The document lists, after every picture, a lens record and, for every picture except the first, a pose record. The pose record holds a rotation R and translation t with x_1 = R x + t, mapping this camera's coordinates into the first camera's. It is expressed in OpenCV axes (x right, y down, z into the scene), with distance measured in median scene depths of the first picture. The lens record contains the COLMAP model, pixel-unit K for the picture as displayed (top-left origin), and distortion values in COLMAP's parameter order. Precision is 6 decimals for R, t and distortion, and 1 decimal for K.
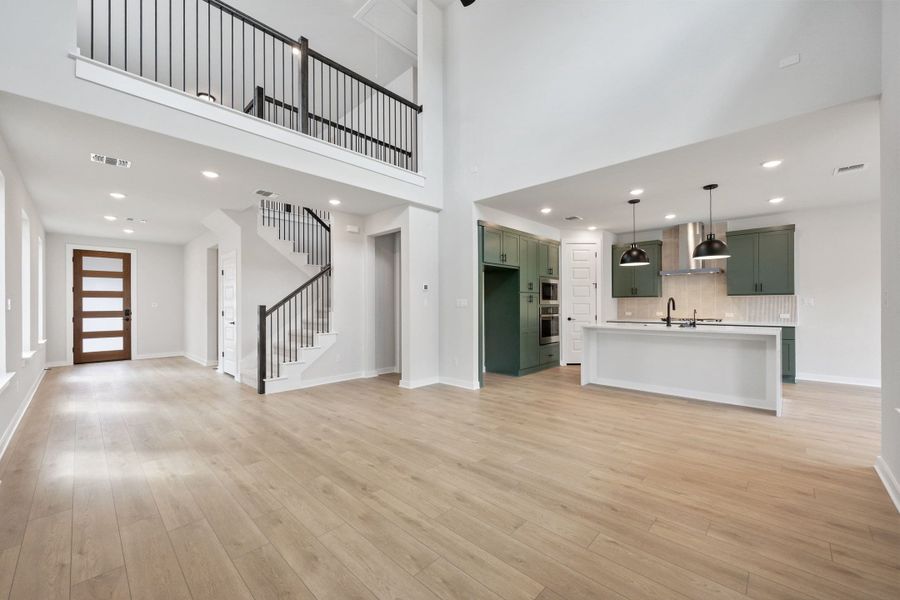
lens RADIAL K [[356.7, 0, 450.0], [0, 356.7, 303.9], [0, 0, 1]] dist [-0.000453, 0.000514]
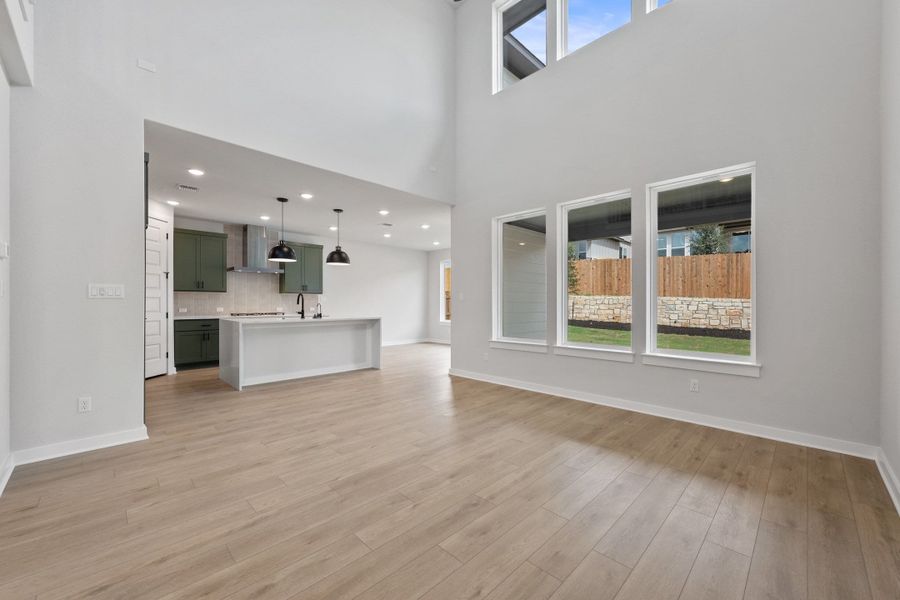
lens RADIAL K [[356.7, 0, 451.7], [0, 356.7, 304.3], [0, 0, 1]] dist [-0.000453, 0.000514]
pose [[0.019495, 0.000902, 0.999810, -0.546335], [-0.003164, 0.999995, -0.000841, 0.018217], [-0.999805, -0.003147, 0.019498, 0.516326]]
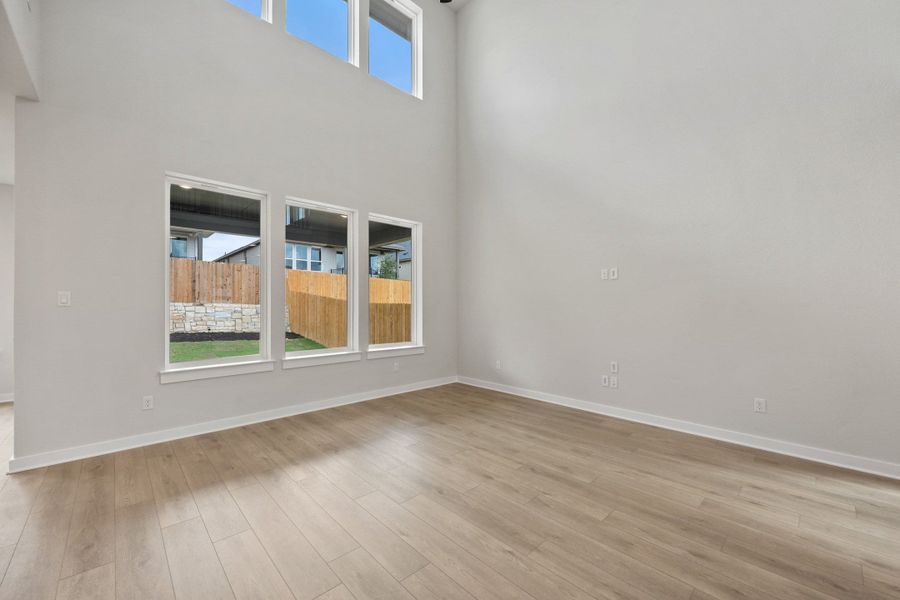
lens RADIAL K [[356.7, 0, 452.4], [0, 356.7, 305.2], [0, 0, 1]] dist [-0.000453, 0.000514]
pose [[-0.998976, 0.005191, 0.044948, -0.023234], [0.004980, 0.999976, -0.004796, 0.009205], [-0.044971, -0.004567, -0.998978, 1.045787]]
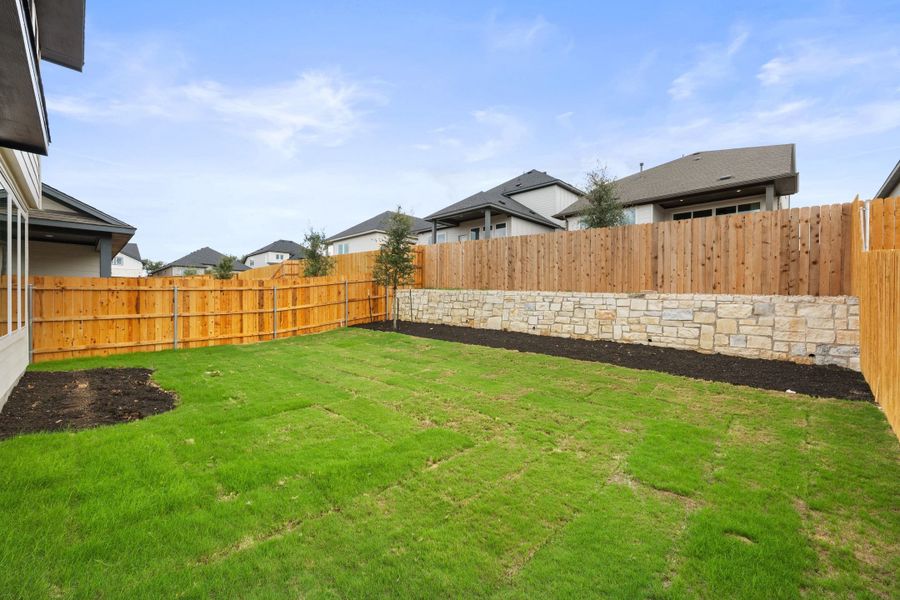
lens RADIAL K [[356.7, 0, 453.7], [0, 356.7, 305.1], [0, 0, 1]] dist [-0.000453, 0.000514]
pose [[0.003357, -0.005061, 0.999982, 0.453809], [-0.008352, 0.999952, 0.005089, 0.022516], [-0.999959, -0.008369, 0.003315, -0.827226]]
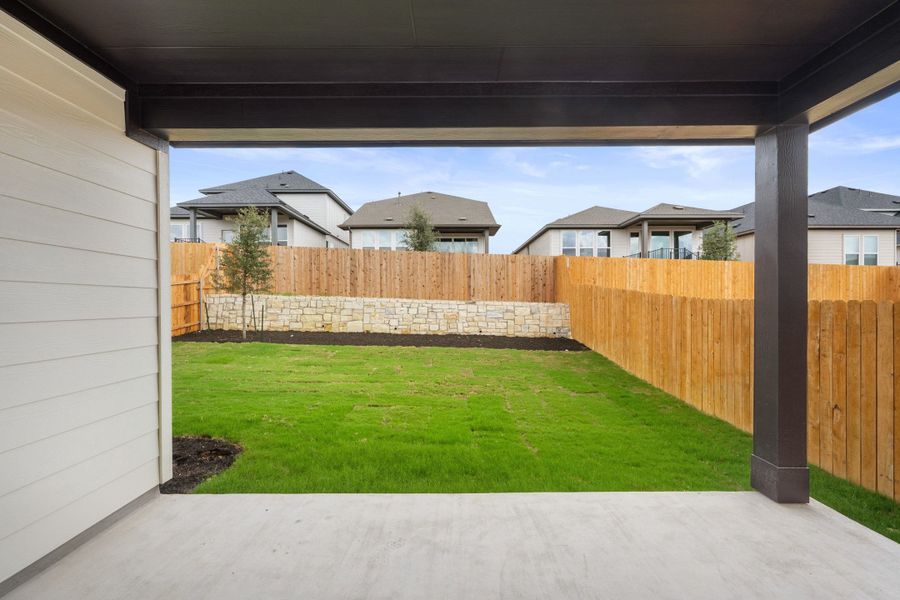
lens RADIAL K [[356.7, 0, 447.8], [0, 356.7, 302.2], [0, 0, 1]] dist [-0.000453, 0.000514]
pose [[-0.685974, 0.007303, 0.727590, 0.414600], [0.003443, 0.999971, -0.006790, -0.005662], [-0.727618, -0.002153, -0.685979, 0.137441]]
